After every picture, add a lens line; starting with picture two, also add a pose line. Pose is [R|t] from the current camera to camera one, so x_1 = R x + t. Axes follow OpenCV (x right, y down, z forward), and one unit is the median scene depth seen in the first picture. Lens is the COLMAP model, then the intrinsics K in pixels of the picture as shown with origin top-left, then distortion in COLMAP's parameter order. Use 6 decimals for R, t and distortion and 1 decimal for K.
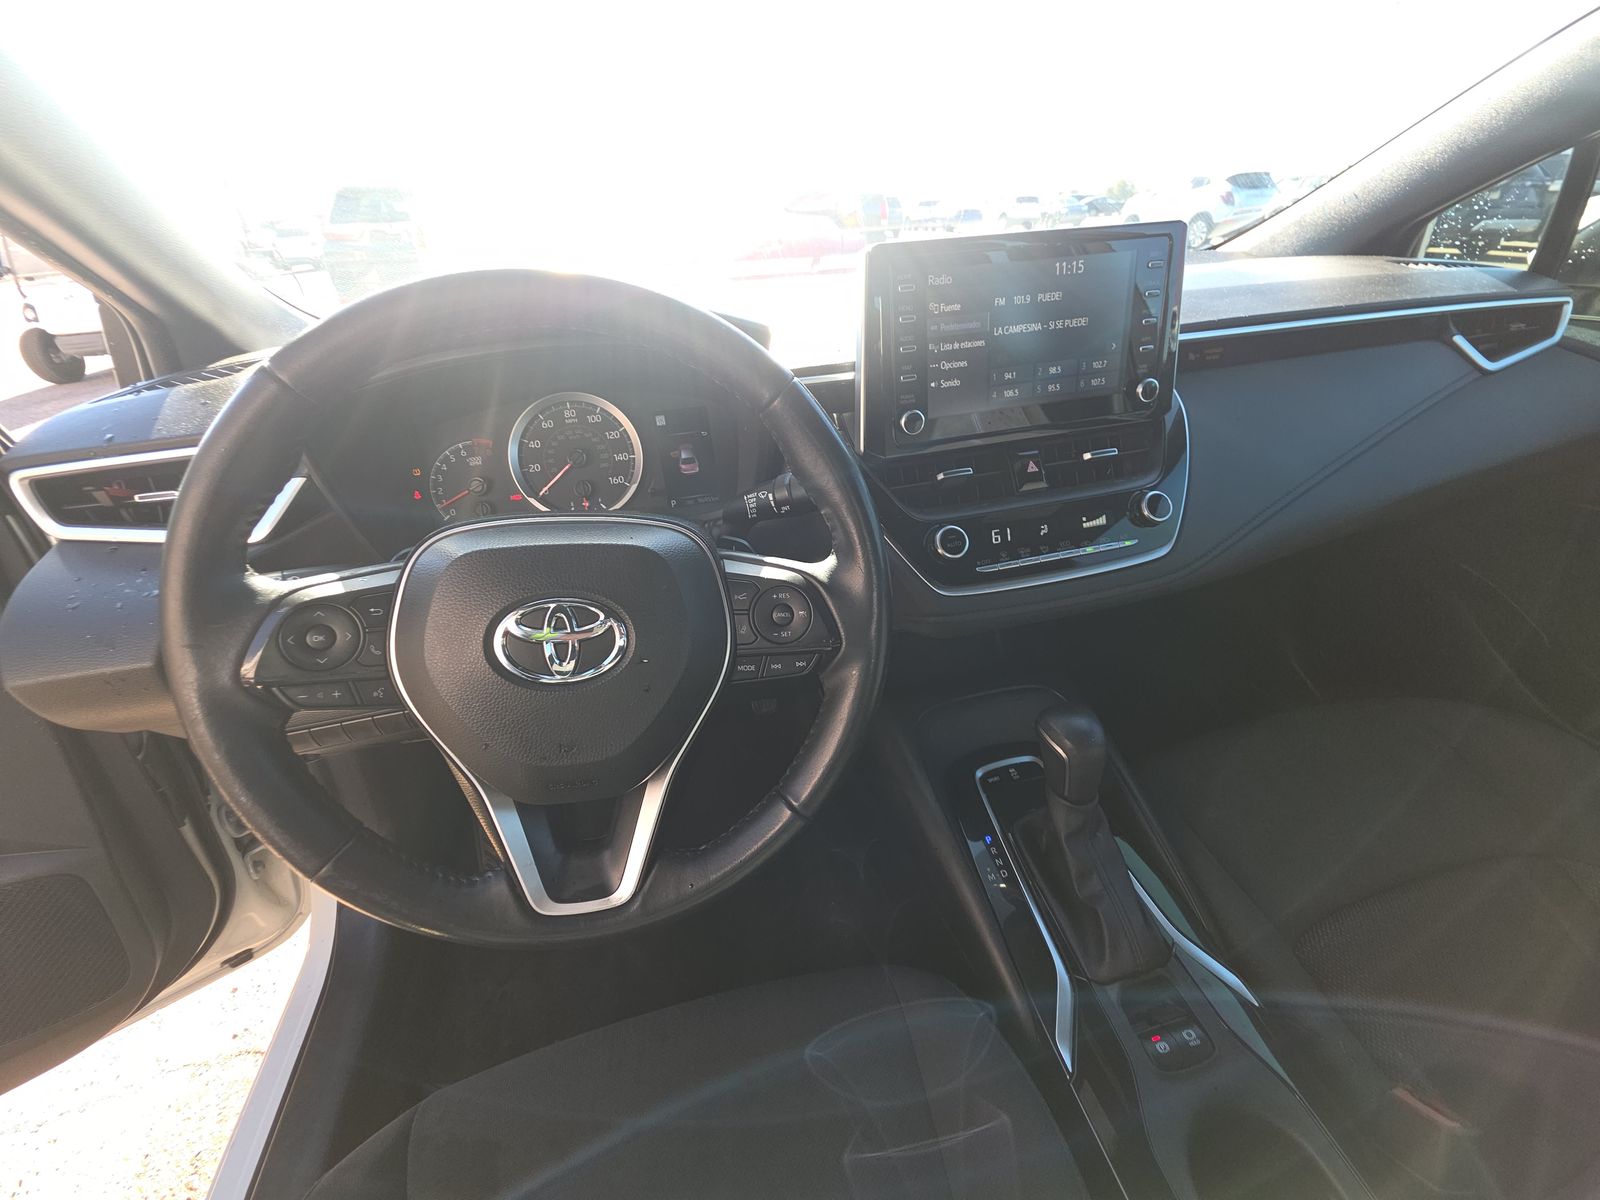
lens RADIAL K [[637.6, 0, 806.1], [0, 637.6, 594.8], [0, 0, 1]] dist [0.011309, -0.006323]
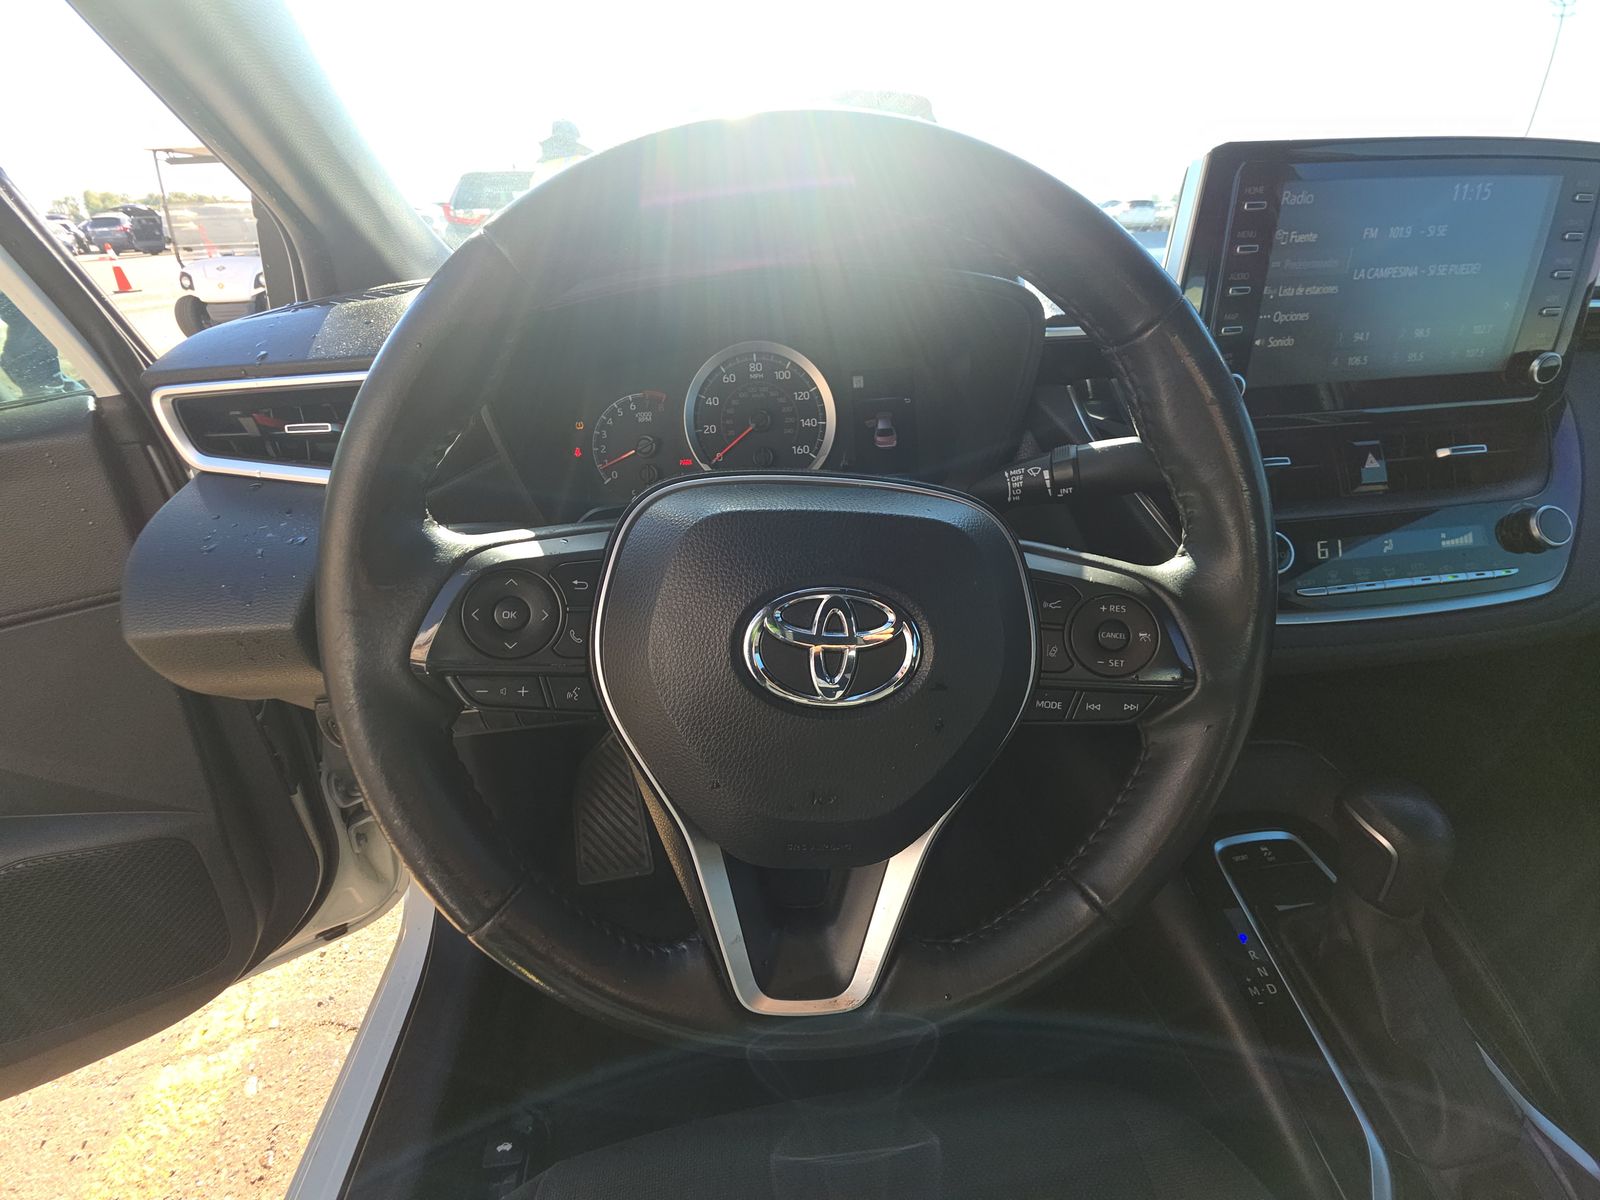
lens RADIAL K [[637.6, 0, 806.4], [0, 637.6, 595.6], [0, 0, 1]] dist [0.011309, -0.006323]
pose [[0.992040, 0.082470, -0.095158, -0.230939], [-0.082384, 0.996589, 0.004838, 0.008975], [0.095233, 0.003040, 0.995450, 0.194457]]
